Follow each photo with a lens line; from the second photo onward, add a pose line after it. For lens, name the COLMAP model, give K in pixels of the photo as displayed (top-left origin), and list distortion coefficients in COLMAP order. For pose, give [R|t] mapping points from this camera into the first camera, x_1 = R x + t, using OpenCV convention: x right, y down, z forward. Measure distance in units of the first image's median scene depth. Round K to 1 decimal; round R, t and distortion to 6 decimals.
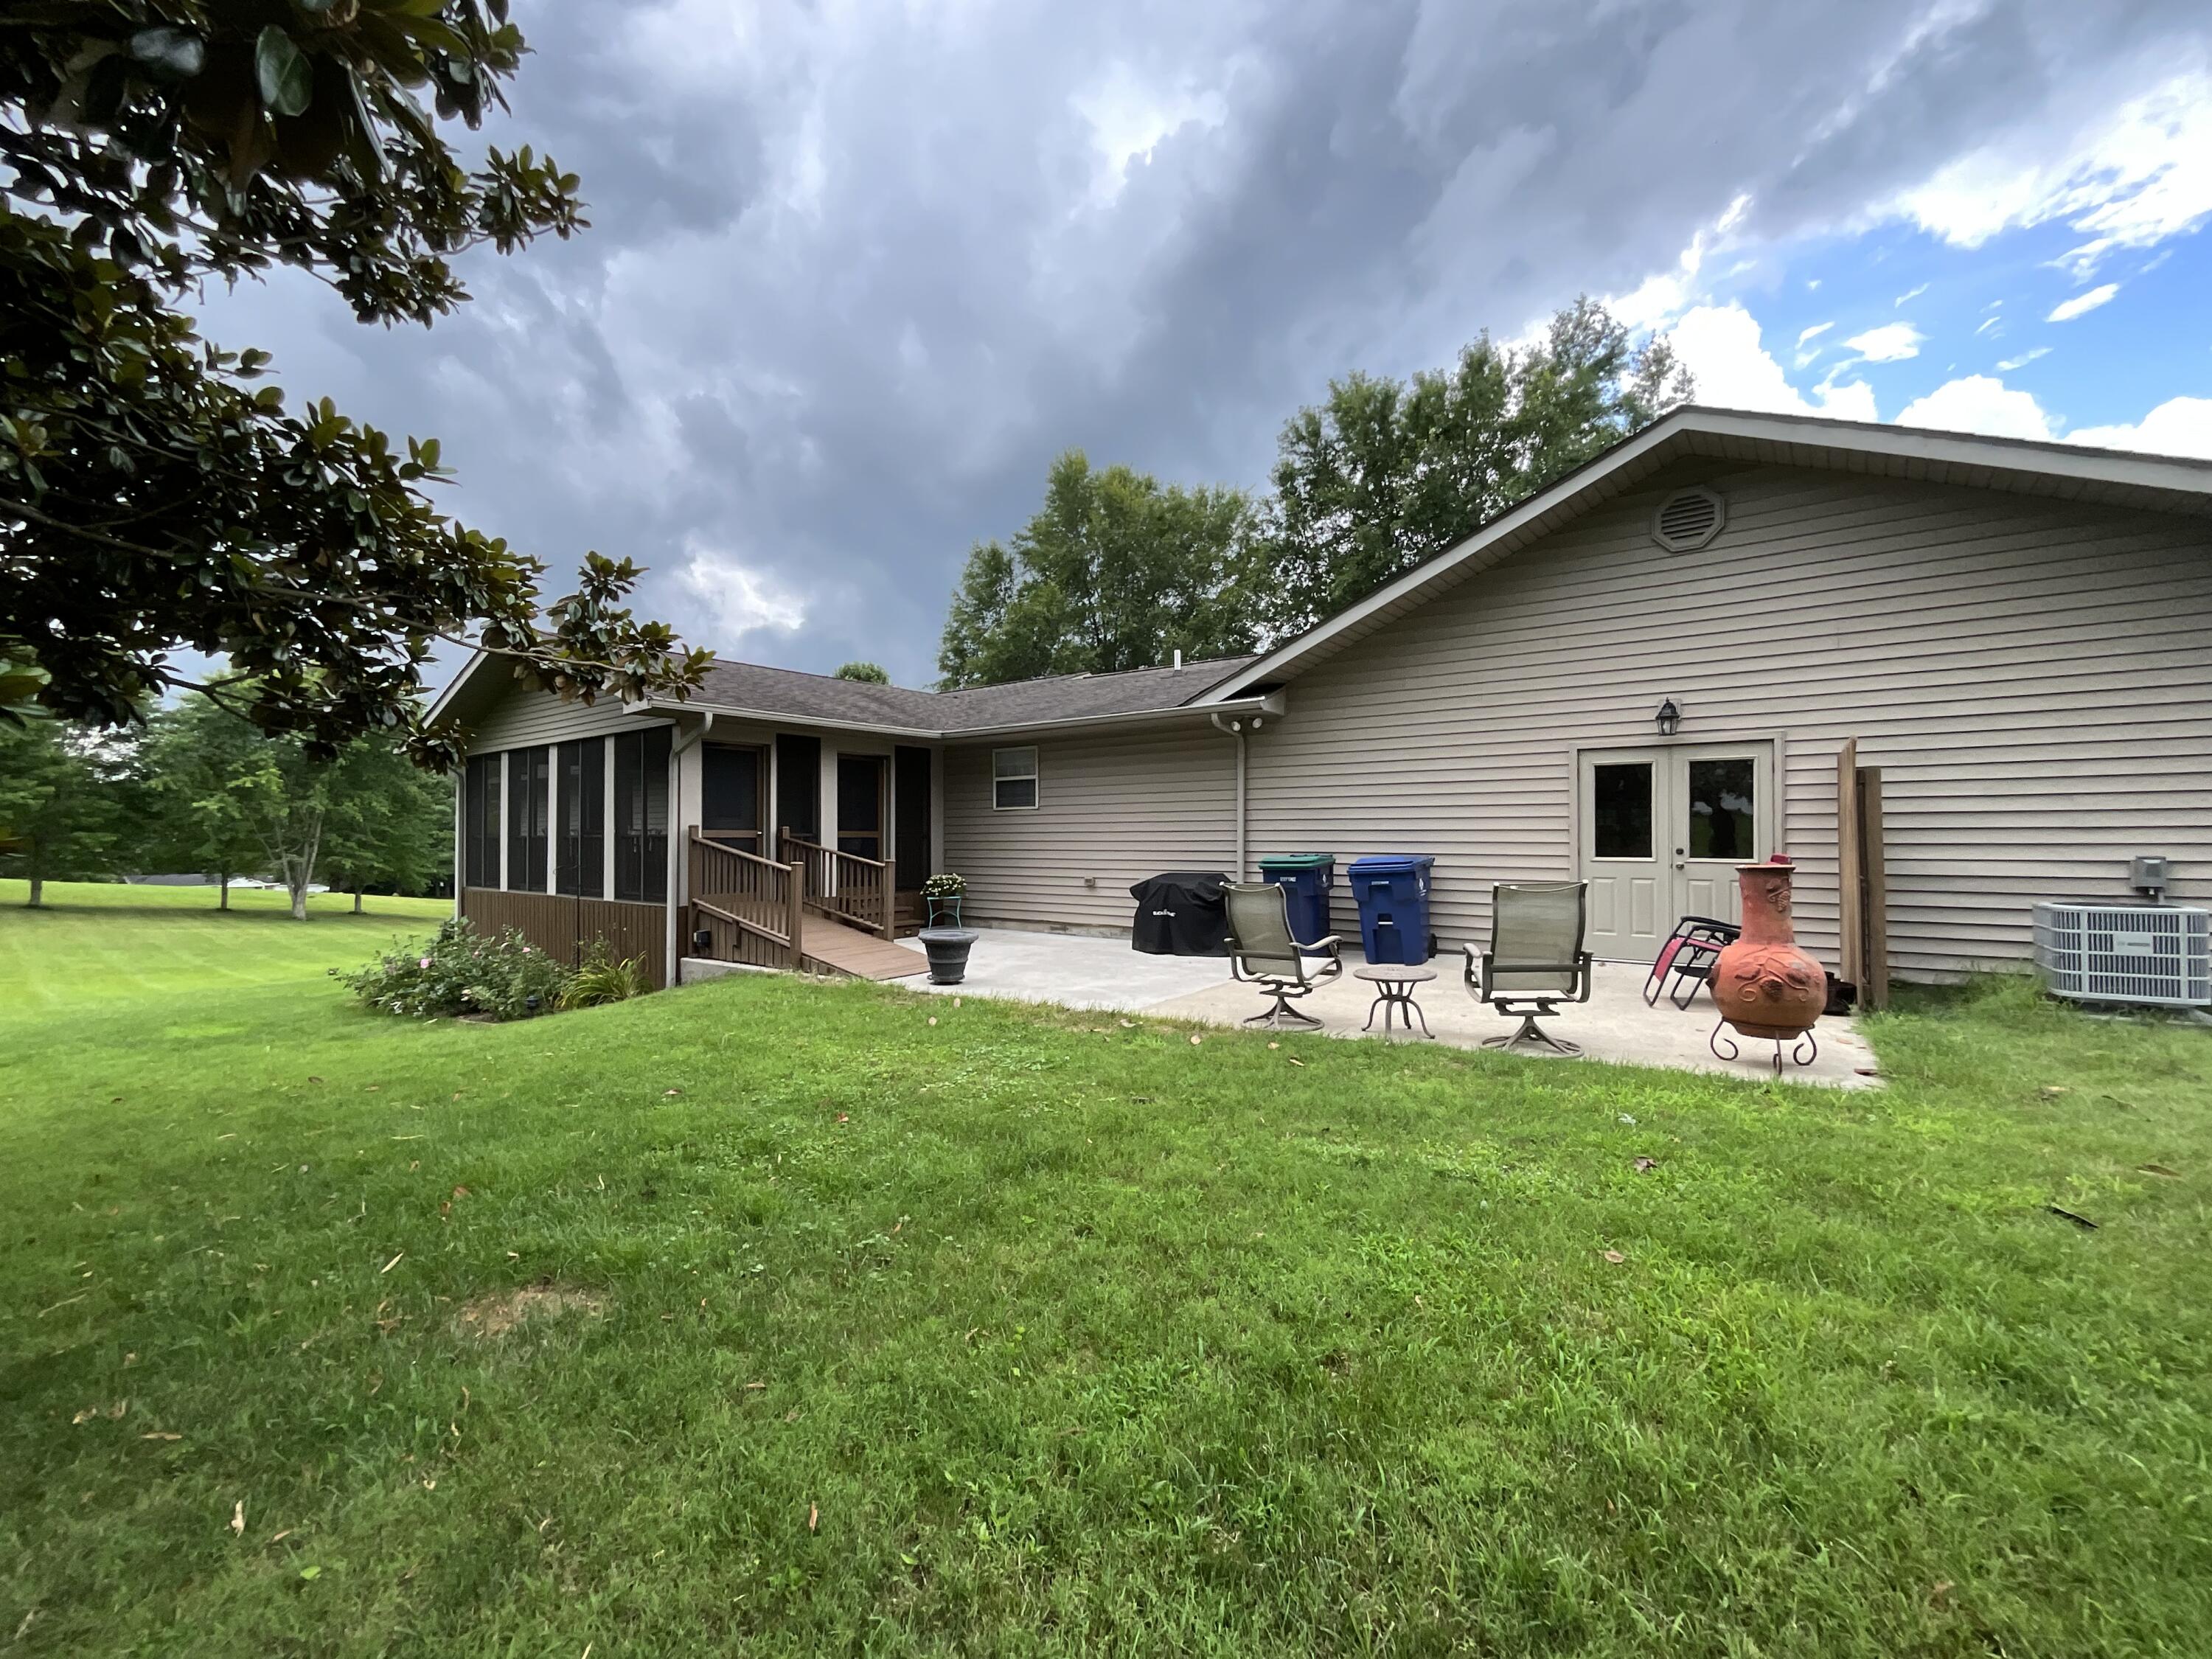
lens RADIAL K [[894.2, 0, 1106.0], [0, 894.2, 829.5], [0, 0, 1]] dist [-0.001973, -0.000527]
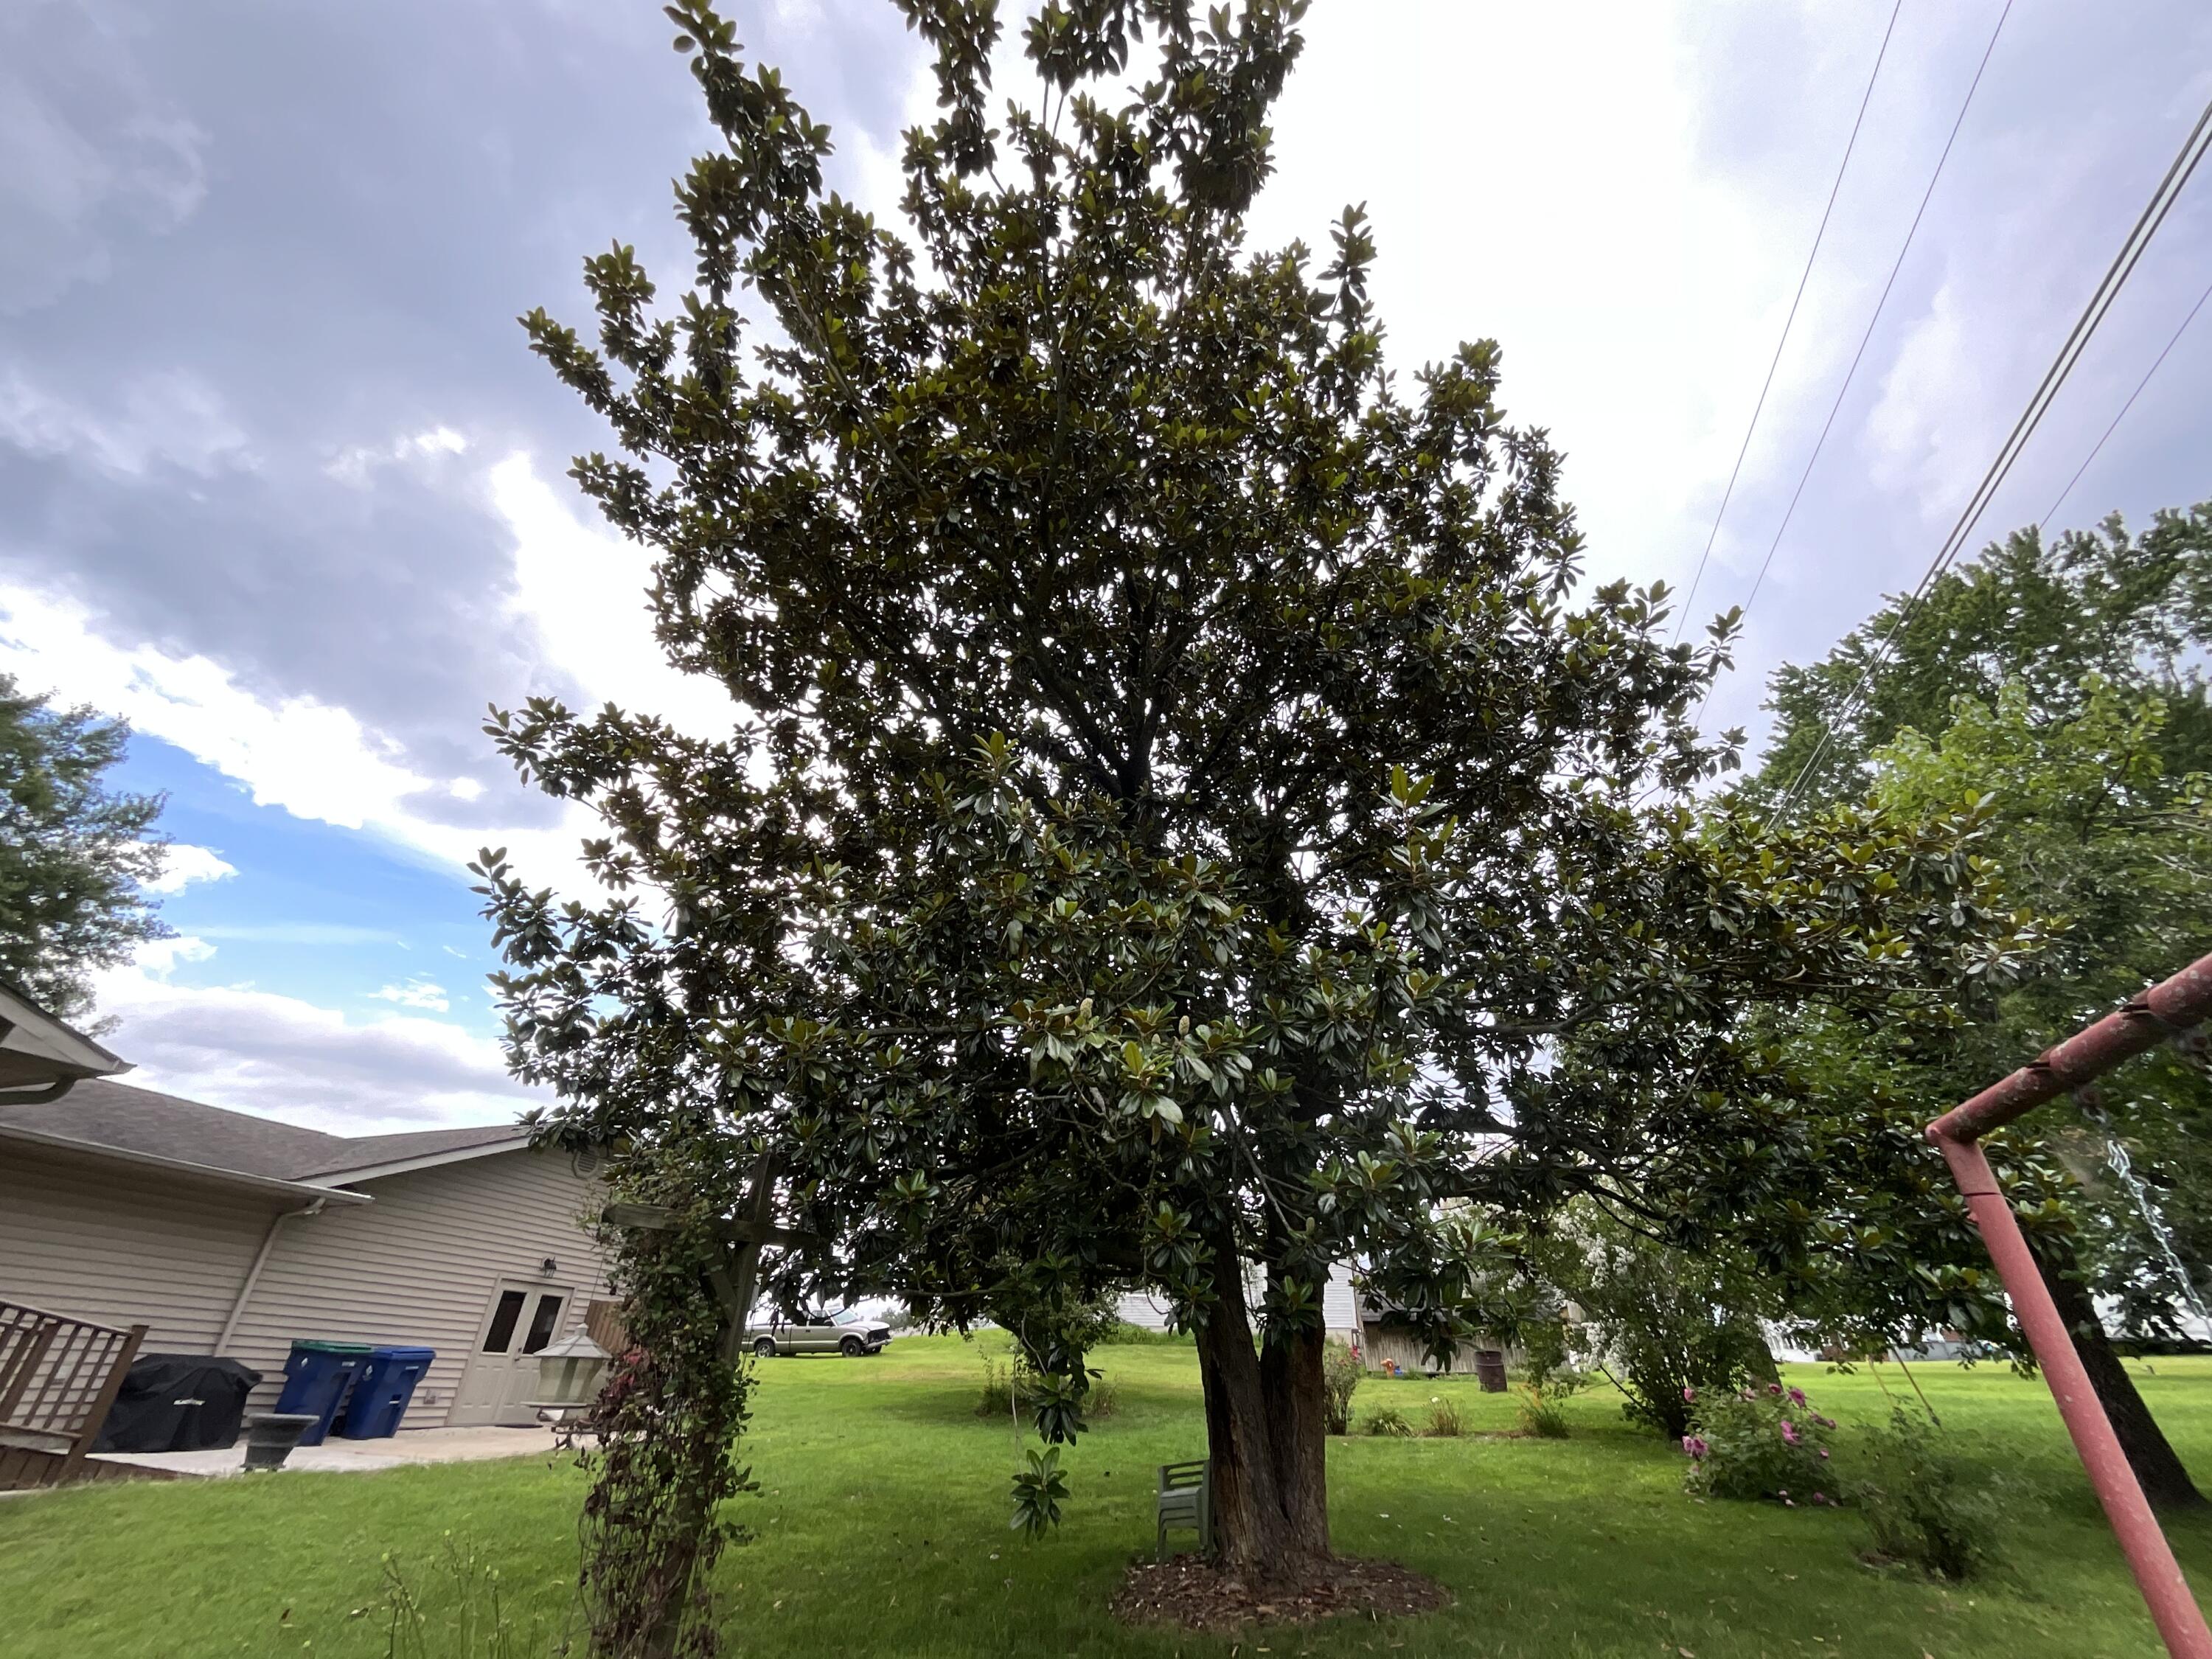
lens RADIAL K [[894.2, 0, 1106.0], [0, 894.2, 829.5], [0, 0, 1]] dist [-0.001973, -0.000527]
pose [[-0.346945, 0.485516, 0.802436, -1.660288], [-0.036725, 0.847891, -0.528897, 0.042010], [-0.937166, -0.212967, -0.276341, 0.590710]]
